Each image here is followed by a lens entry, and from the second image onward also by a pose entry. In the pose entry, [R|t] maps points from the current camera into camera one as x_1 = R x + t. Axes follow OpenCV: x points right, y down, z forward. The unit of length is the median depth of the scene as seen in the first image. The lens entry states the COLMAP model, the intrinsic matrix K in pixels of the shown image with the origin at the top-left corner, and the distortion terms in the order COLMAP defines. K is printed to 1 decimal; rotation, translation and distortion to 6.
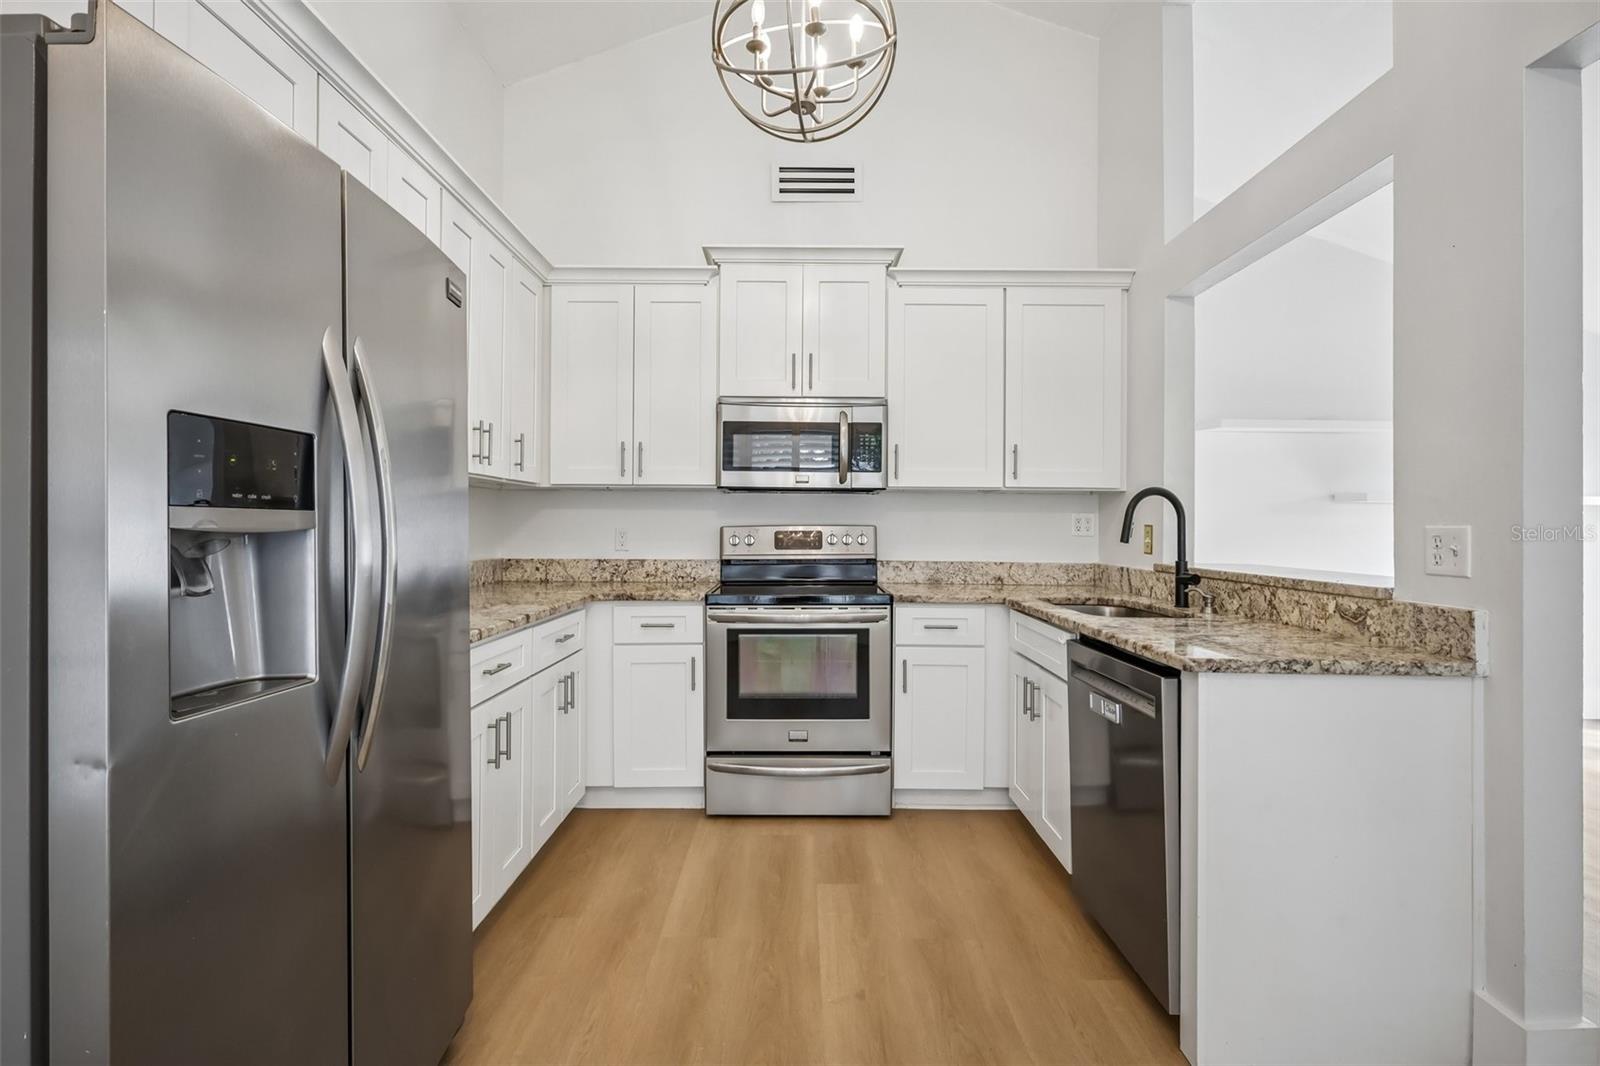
lens RADIAL K [[741.7, 0, 792.5], [0, 741.7, 523.7], [0, 0, 1]] dist [-0.001387, -0.000430]
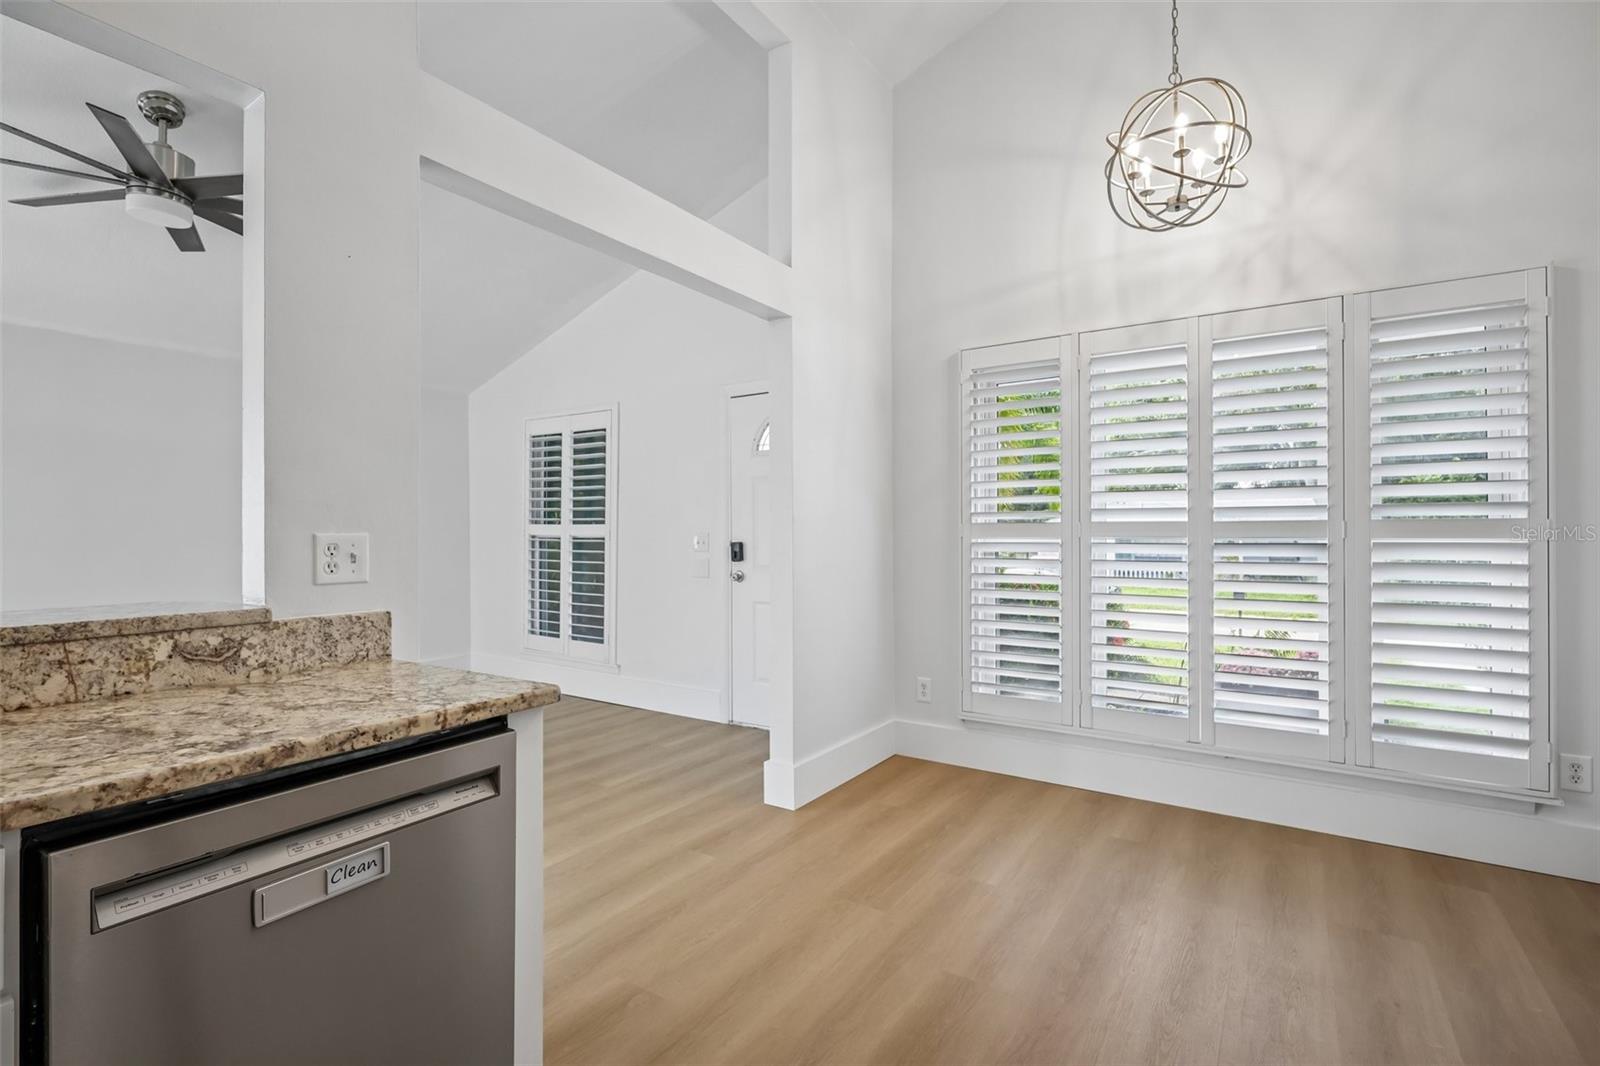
lens RADIAL K [[741.7, 0, 792.5], [0, 741.7, 523.7], [0, 0, 1]] dist [-0.001387, -0.000430]
pose [[-0.829879, 0.001575, 0.557942, -0.142719], [-0.004696, 0.999941, -0.009806, -0.002305], [-0.557924, -0.010758, -0.829822, 1.231423]]
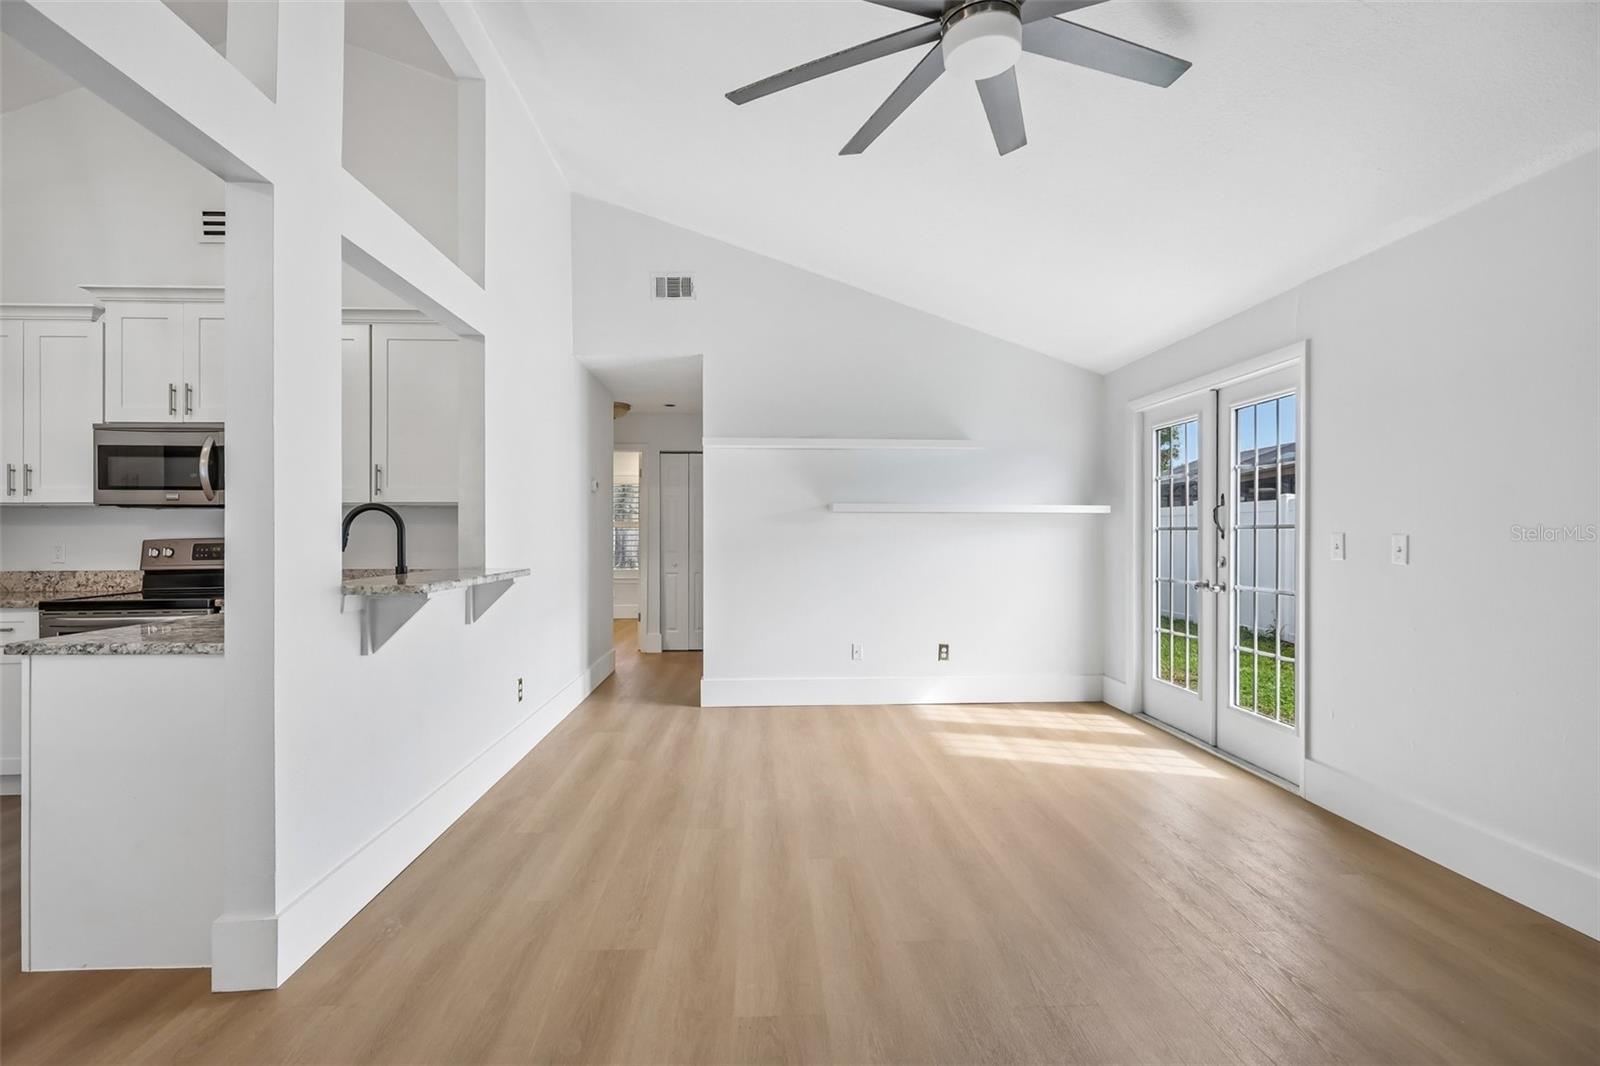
lens RADIAL K [[751.9, 0, 791.0], [0, 751.9, 531.2], [0, 0, 1]] dist [0.000163, -0.000047]
pose [[0.998583, -0.009523, 0.052363, 1.415961], [0.009589, 0.999954, -0.001012, 0.002371], [-0.052351, 0.001513, 0.998628, -0.278129]]
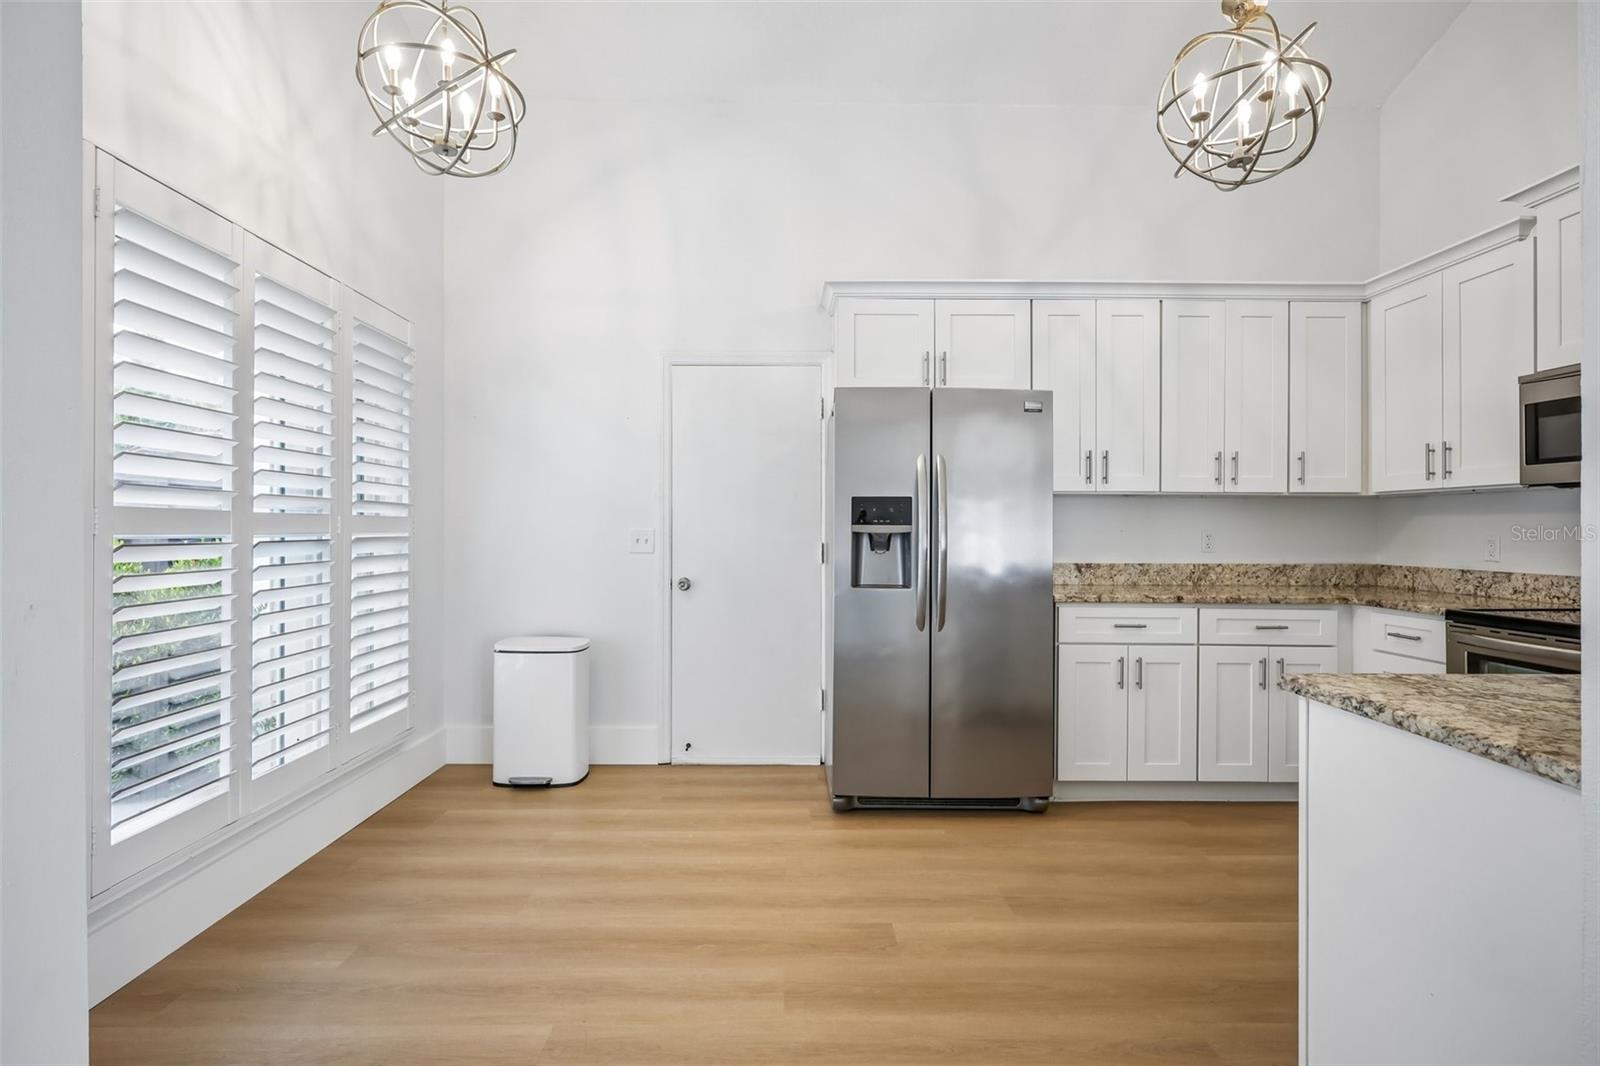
lens RADIAL K [[741.7, 0, 792.5], [0, 741.7, 523.7], [0, 0, 1]] dist [-0.001387, -0.000430]
pose [[0.018153, -0.010734, -0.999778, 1.136602], [-0.000536, 0.999942, -0.010746, 0.003215], [0.999835, 0.000731, 0.018146, 0.289645]]
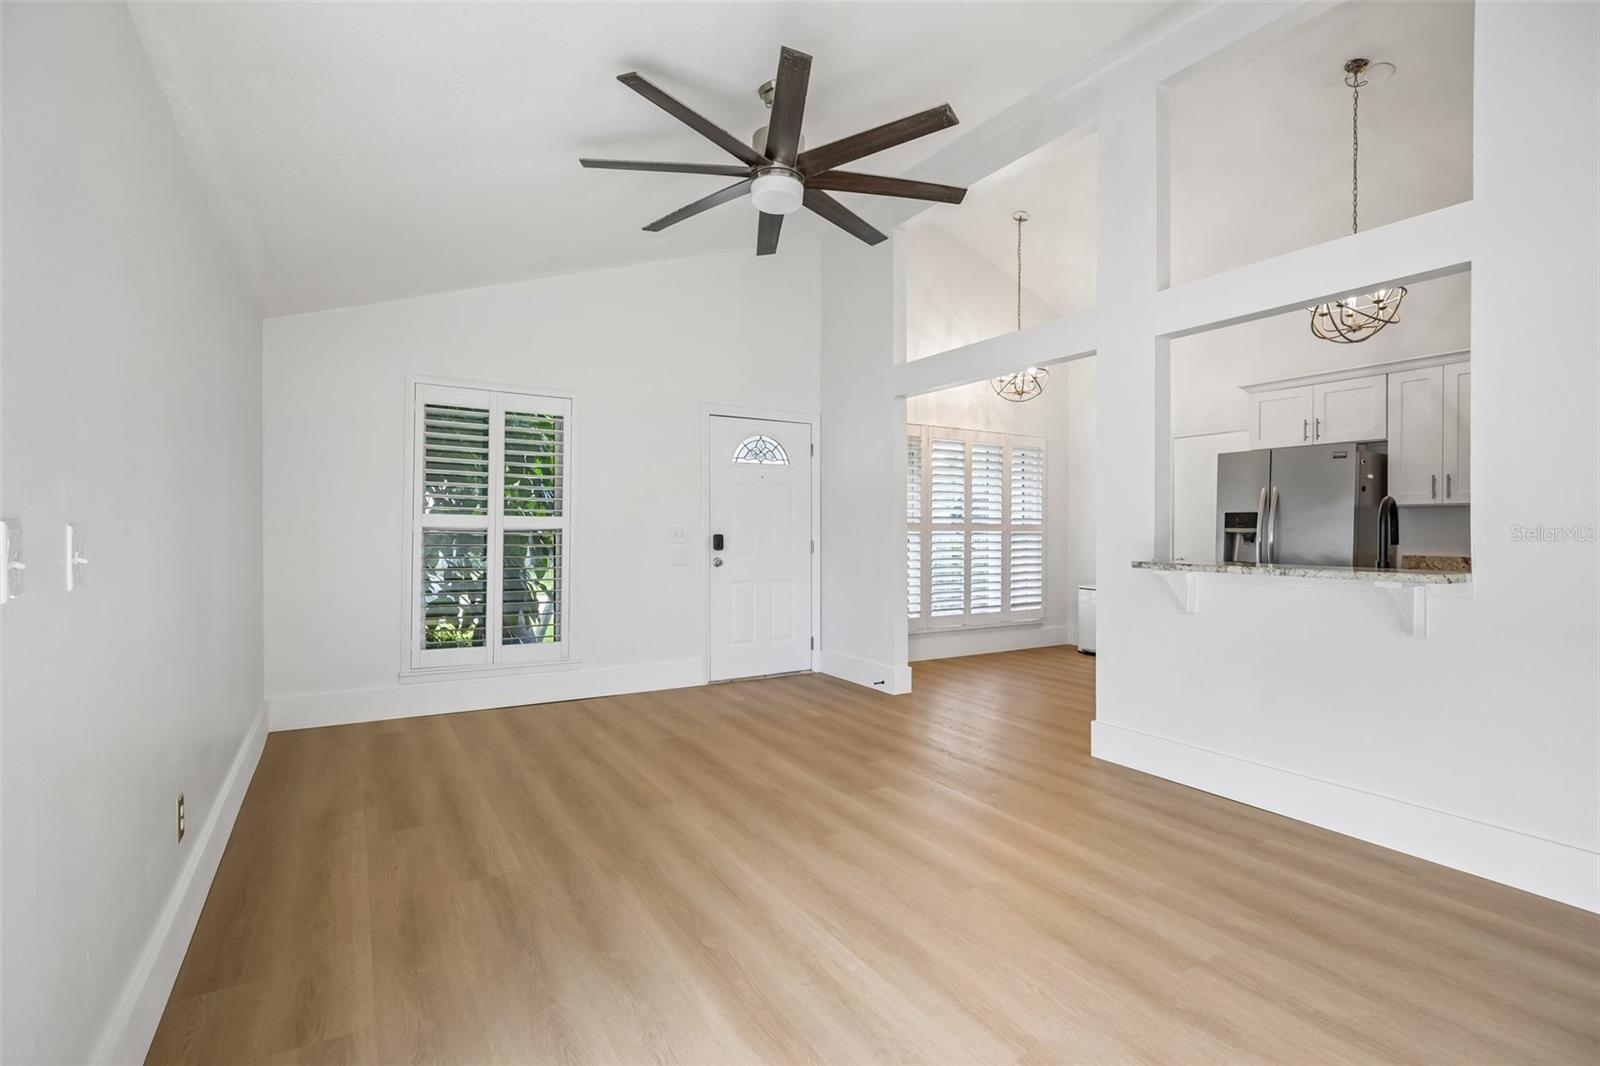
lens RADIAL K [[741.7, 0, 792.5], [0, 741.7, 523.7], [0, 0, 1]] dist [-0.001387, -0.000430]
pose [[-0.855238, -0.015113, -0.518014, 2.448837], [-0.009991, 0.999870, -0.012677, 0.024480], [0.518138, -0.005667, -0.855278, 1.965681]]
